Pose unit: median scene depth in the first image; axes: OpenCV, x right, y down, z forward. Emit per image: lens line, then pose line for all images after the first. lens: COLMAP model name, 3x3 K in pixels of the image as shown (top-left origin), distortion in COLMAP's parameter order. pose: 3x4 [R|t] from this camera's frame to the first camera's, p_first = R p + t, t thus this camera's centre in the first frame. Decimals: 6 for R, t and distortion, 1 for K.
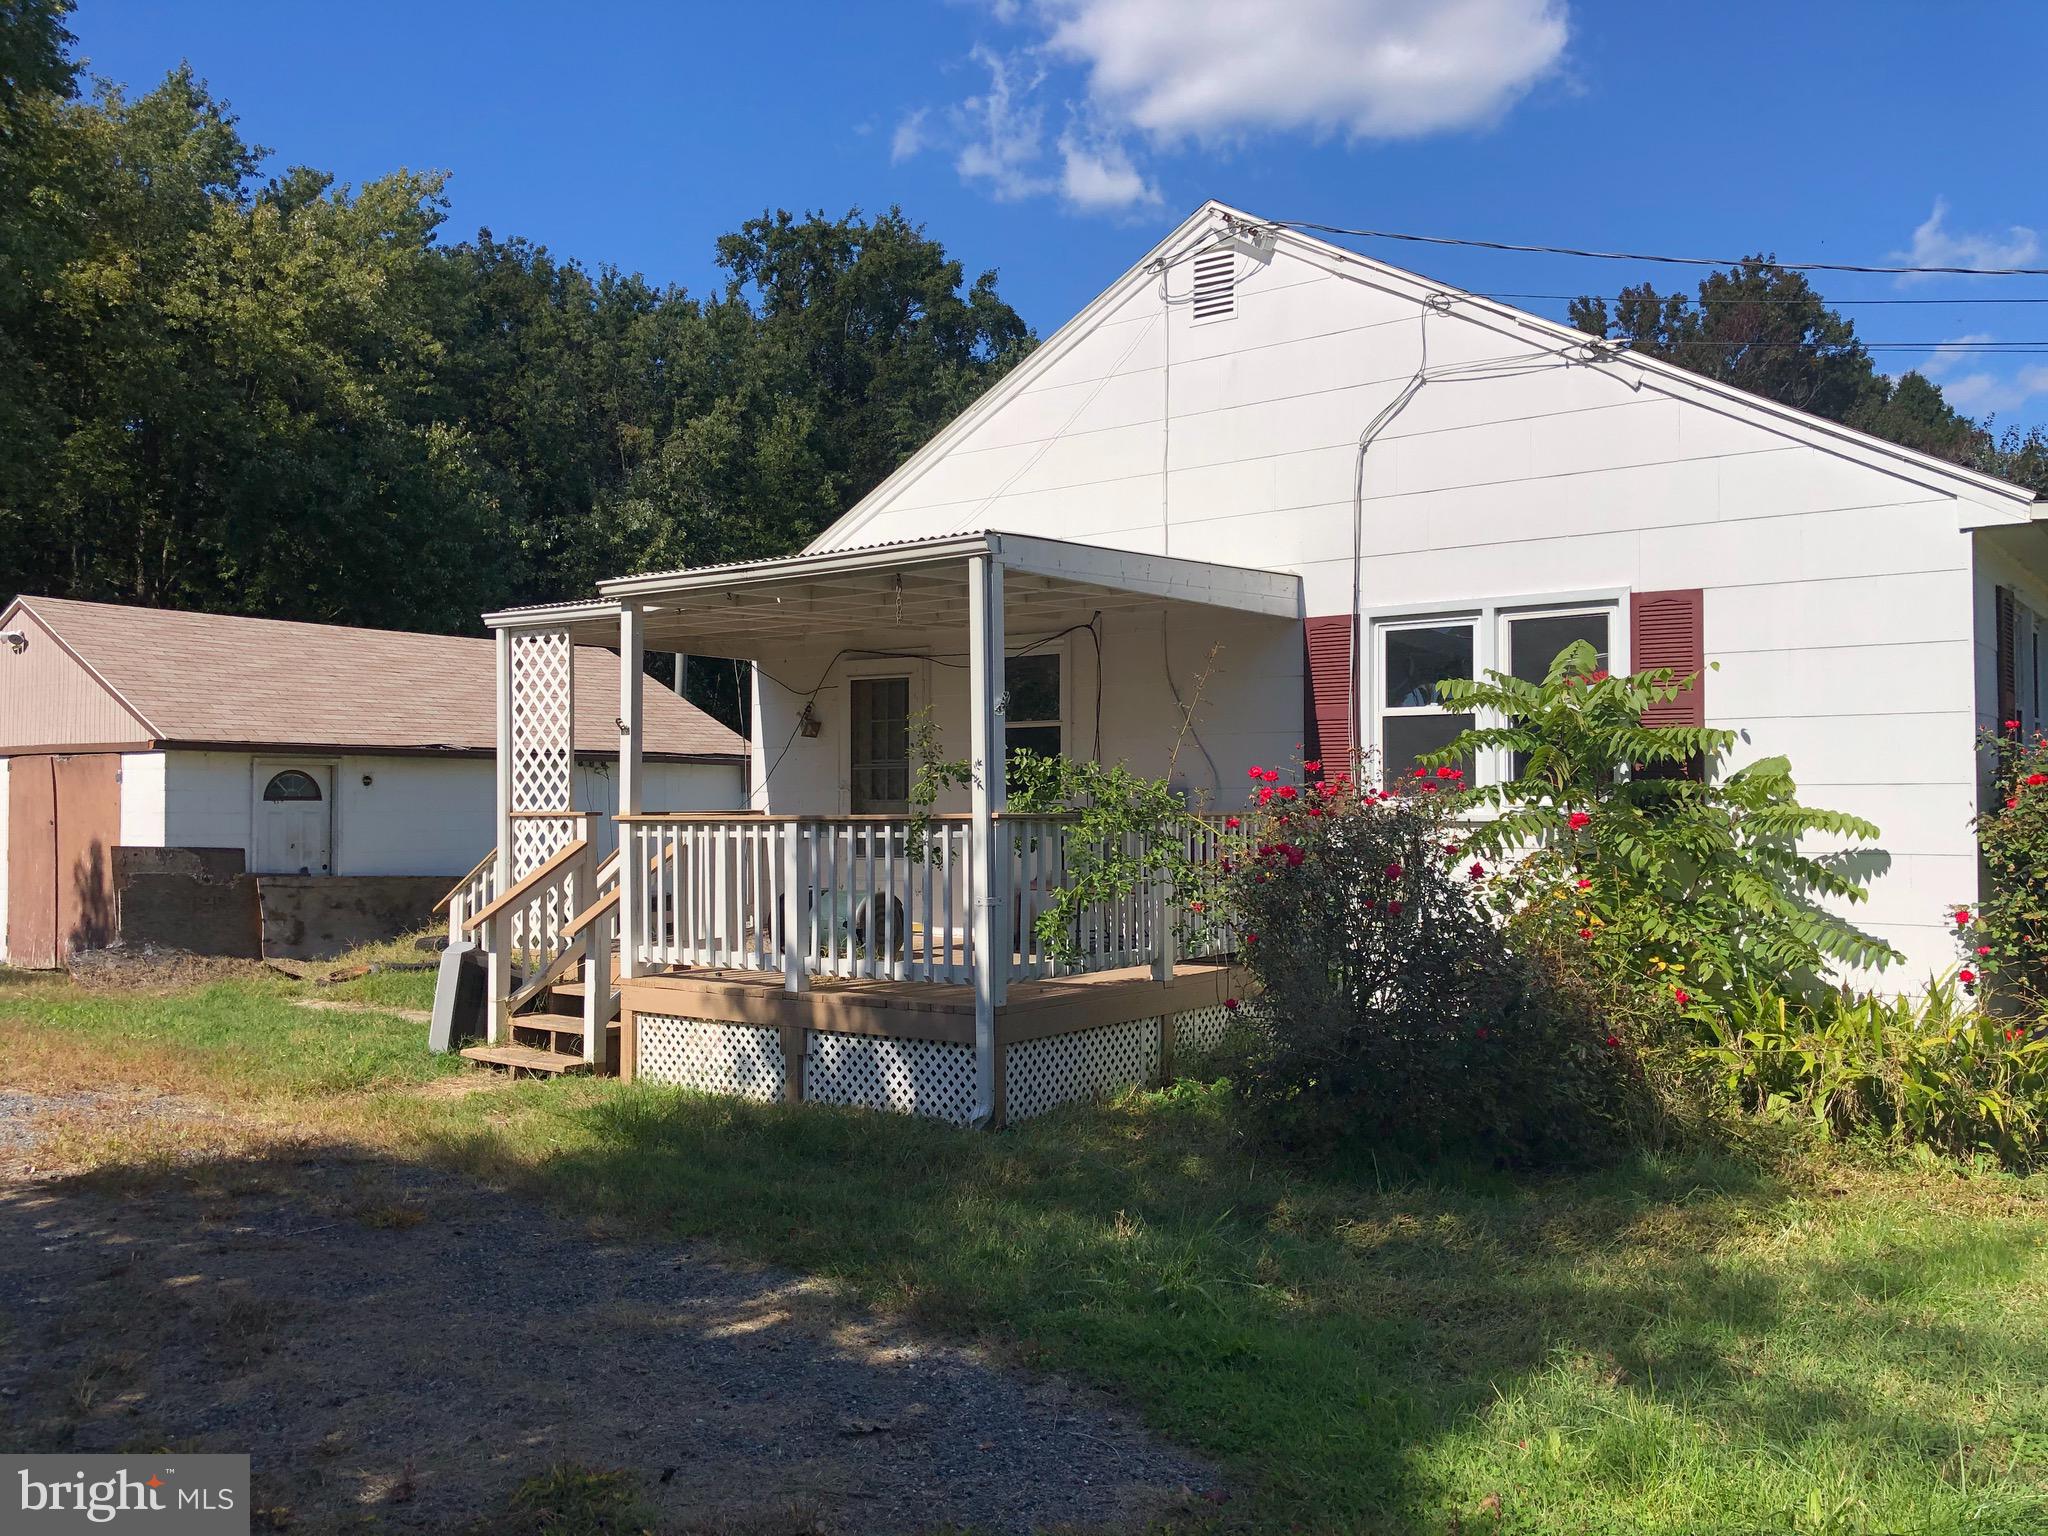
lens RADIAL K [[1672.0, 0, 1024.0], [0, 1672.0, 768.0], [0, 0, 1]] dist [-0.007802, 0.066296]
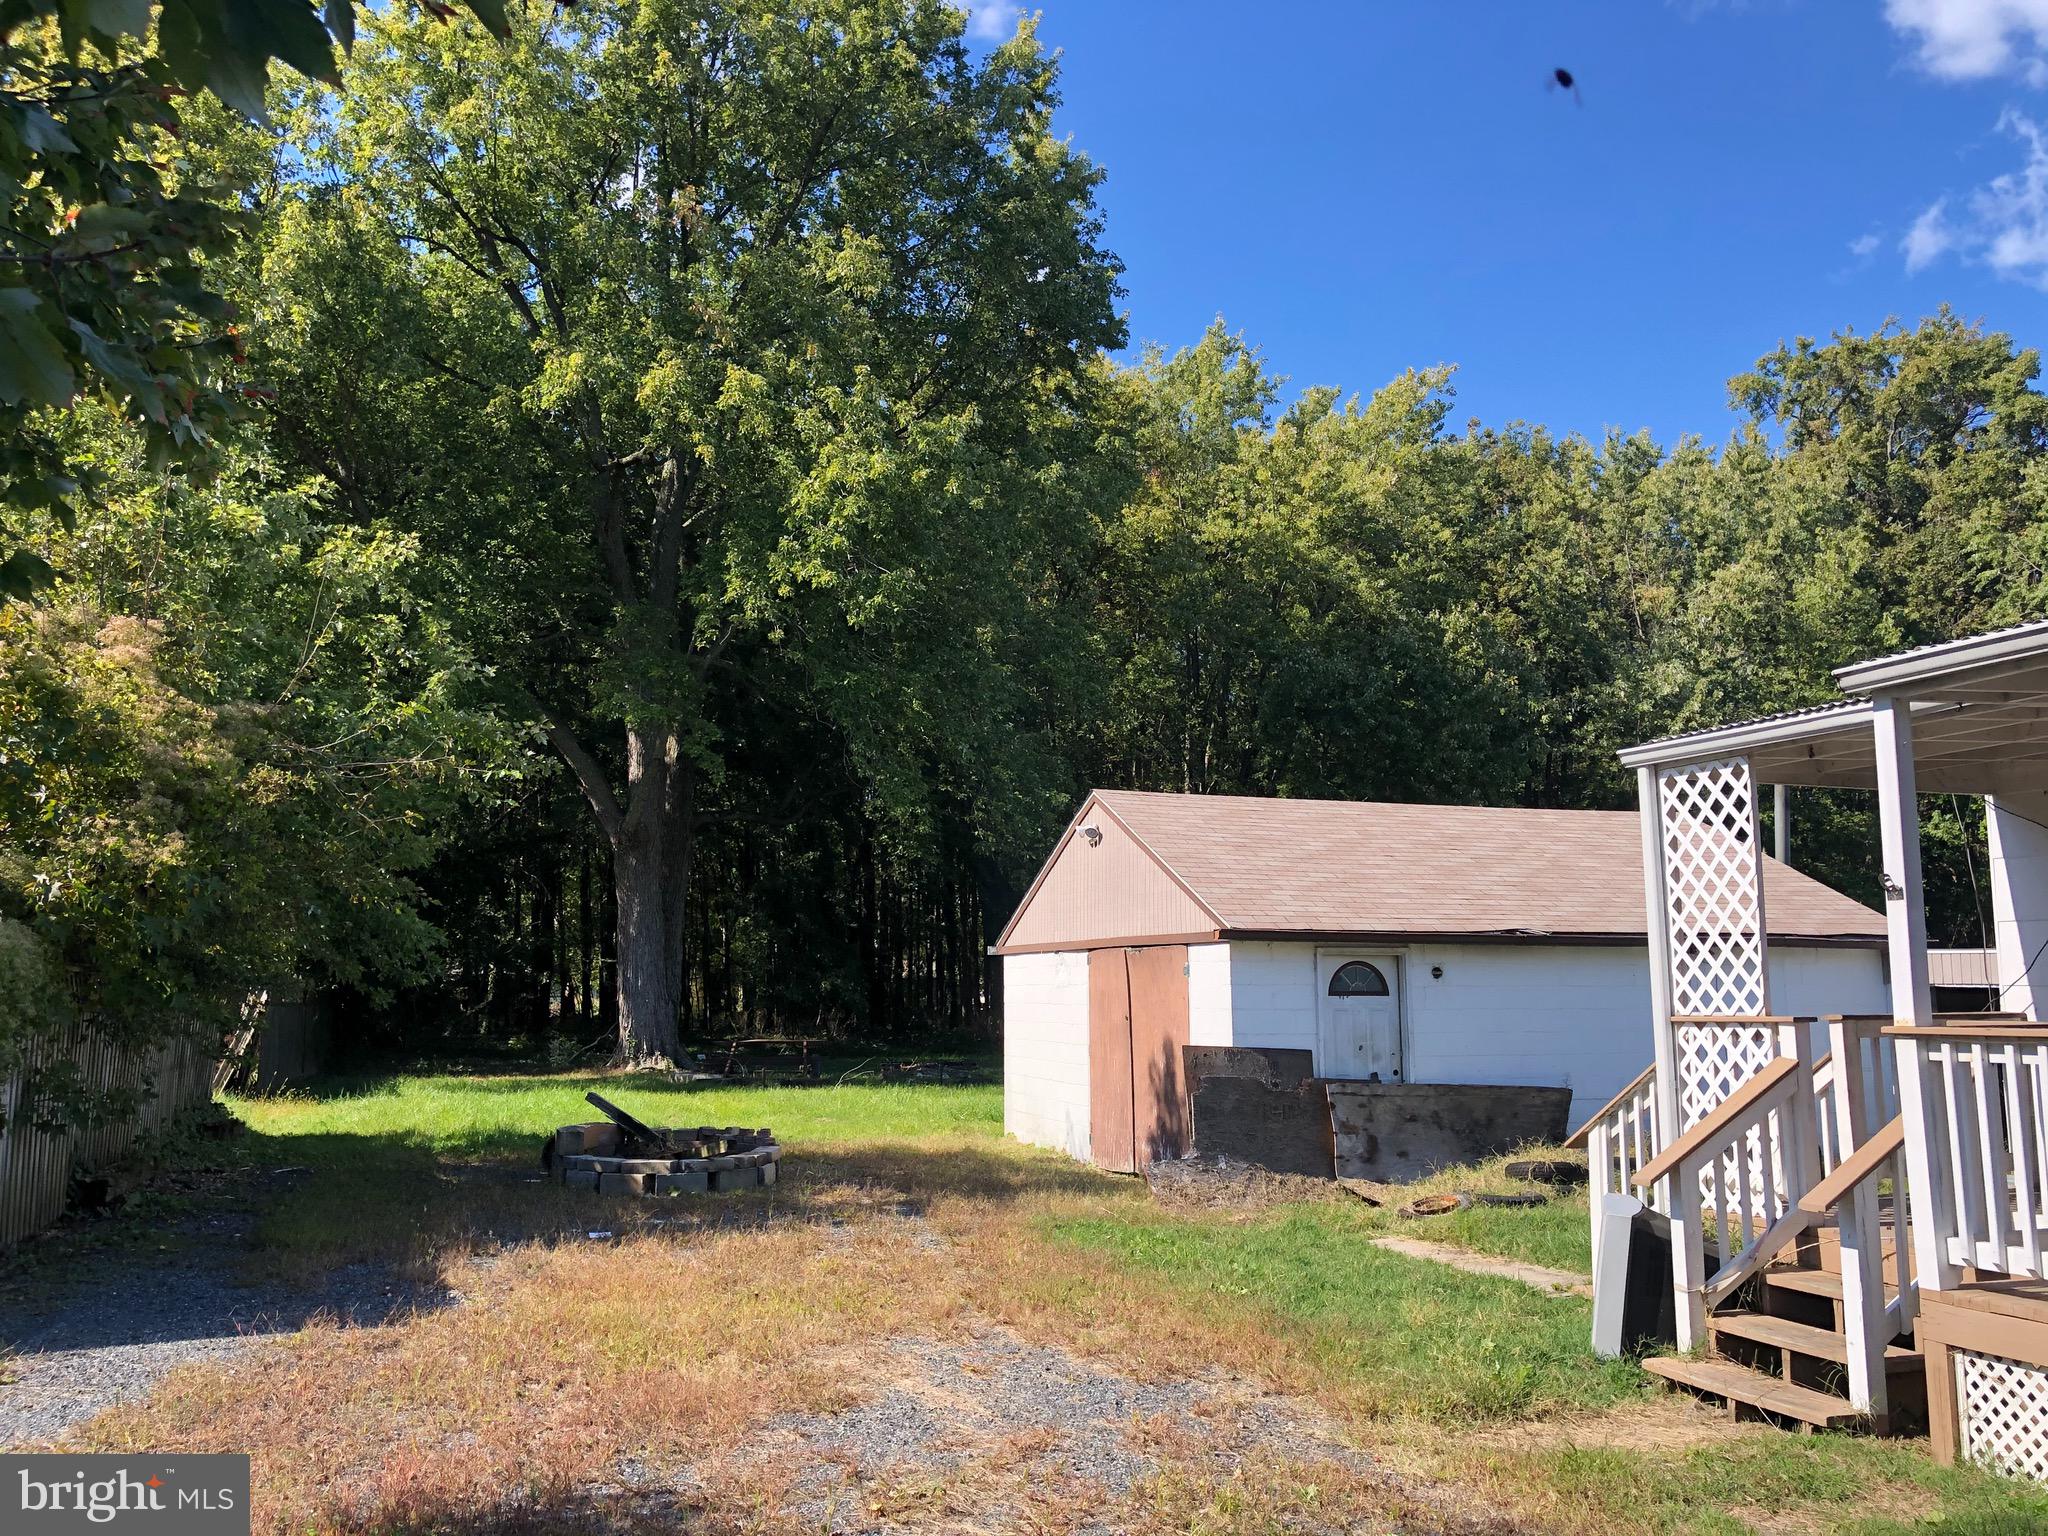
lens RADIAL K [[1618.6, 0, 965.5], [0, 1618.6, 767.3], [0, 0, 1]] dist [0.002099, -0.009581]
pose [[0.814515, -0.079429, -0.574680, -0.107310], [0.011620, 0.992618, -0.120725, 0.000352], [0.580026, 0.091654, 0.809425, 0.178731]]
